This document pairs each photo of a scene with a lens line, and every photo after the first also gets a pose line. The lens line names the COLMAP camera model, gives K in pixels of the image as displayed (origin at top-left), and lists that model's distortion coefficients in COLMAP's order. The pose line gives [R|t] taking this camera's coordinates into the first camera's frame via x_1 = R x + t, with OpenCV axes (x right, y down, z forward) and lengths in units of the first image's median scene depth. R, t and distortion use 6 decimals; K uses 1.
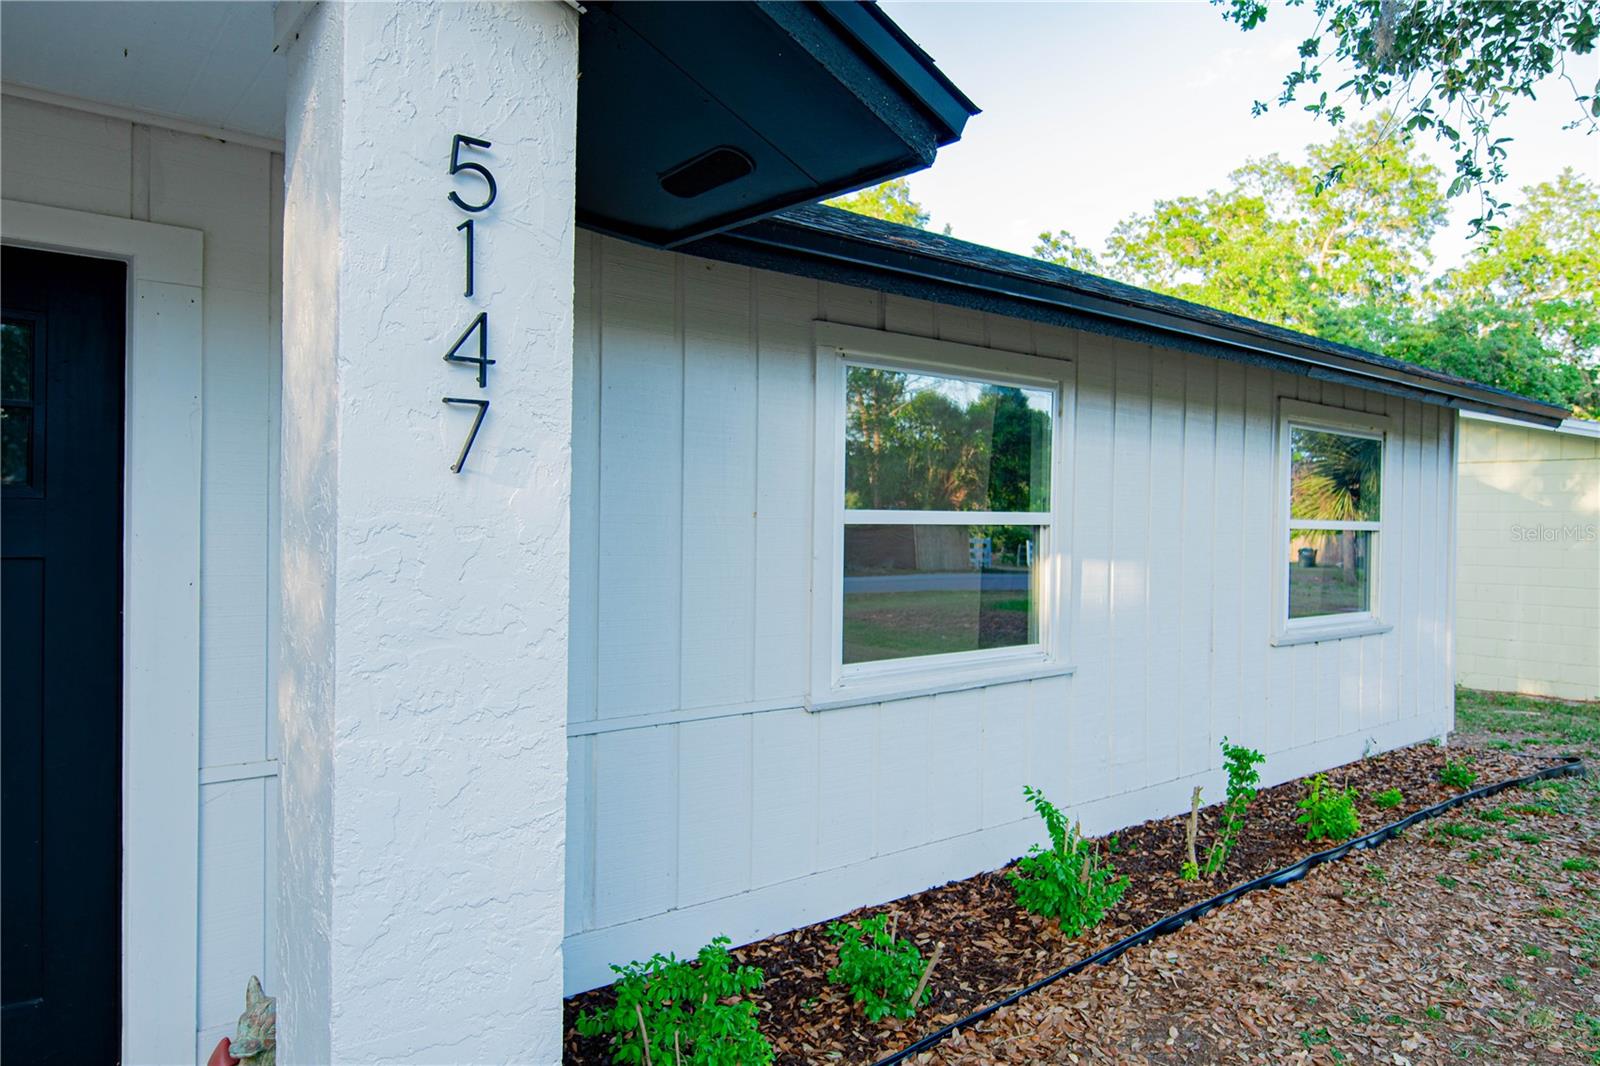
lens RADIAL K [[1029.4, 0, 811.0], [0, 1029.4, 536.6], [0, 0, 1]] dist [0.008400, -0.016967]
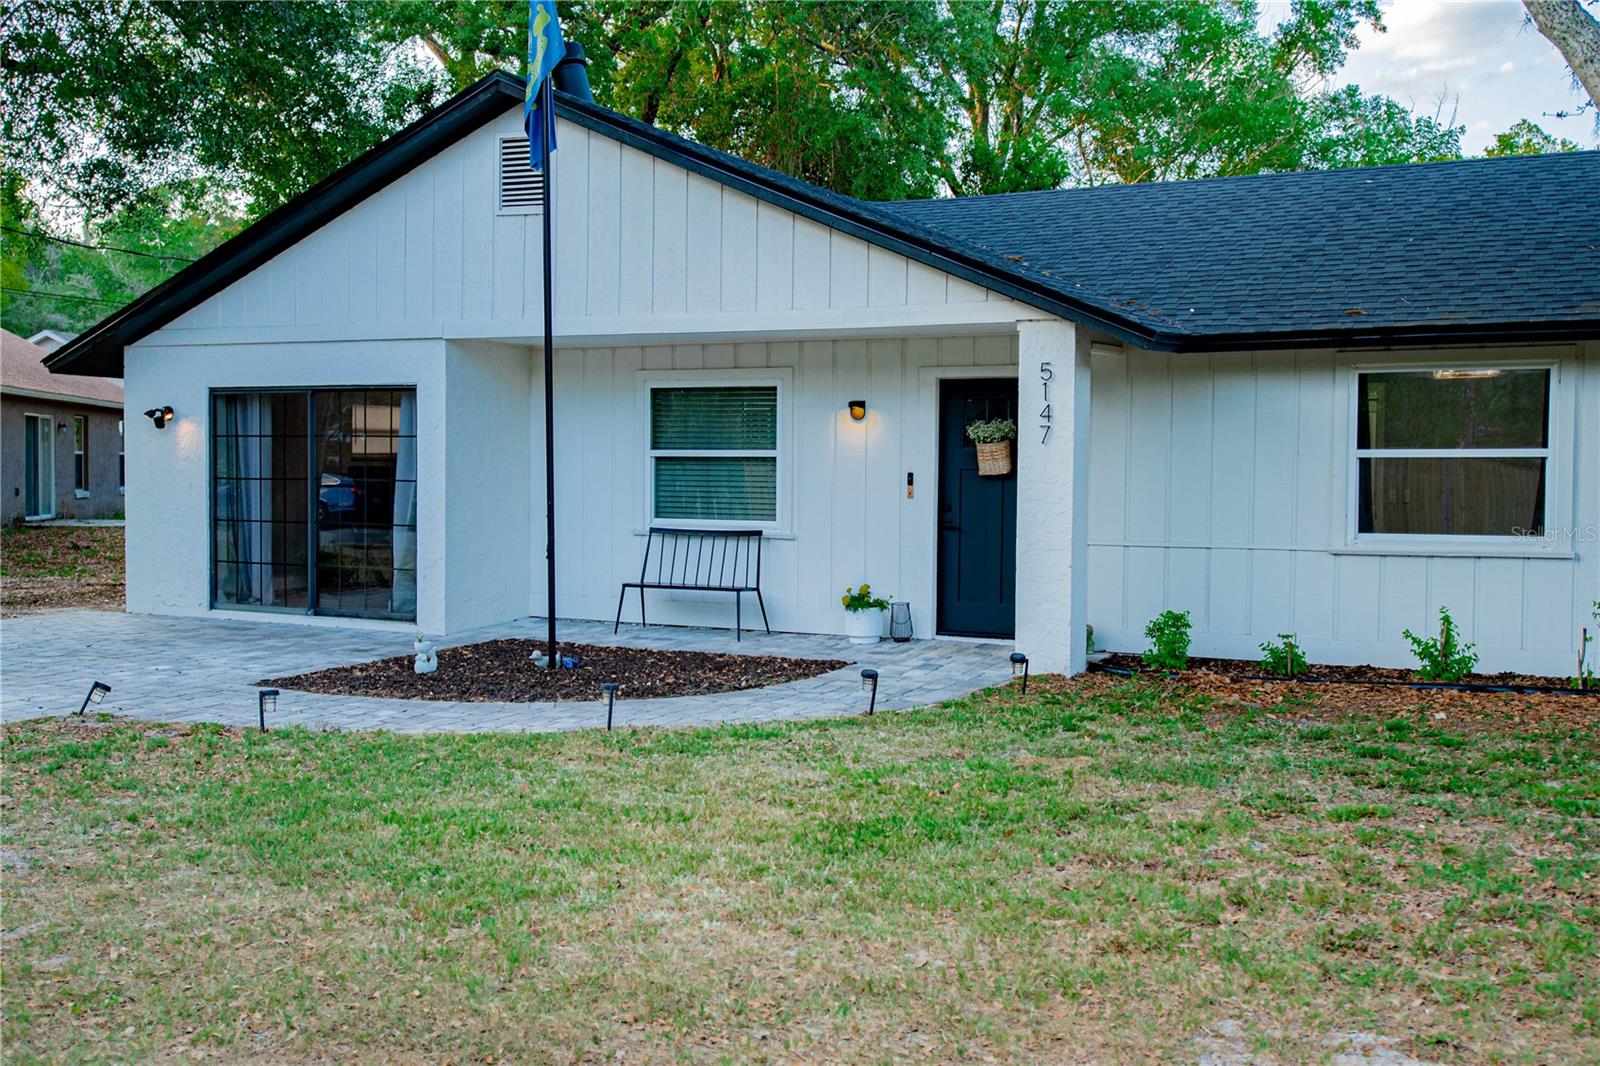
lens RADIAL K [[1593.2, 0, 800.0], [0, 1593.2, 533.0], [0, 0, 1]] dist [-0.000215, 0.004878]
pose [[0.423504, 0.025016, -0.905549, 2.415733], [-0.014840, 0.999676, 0.020676, 0.085797], [0.905773, 0.004682, 0.423738, -1.242805]]
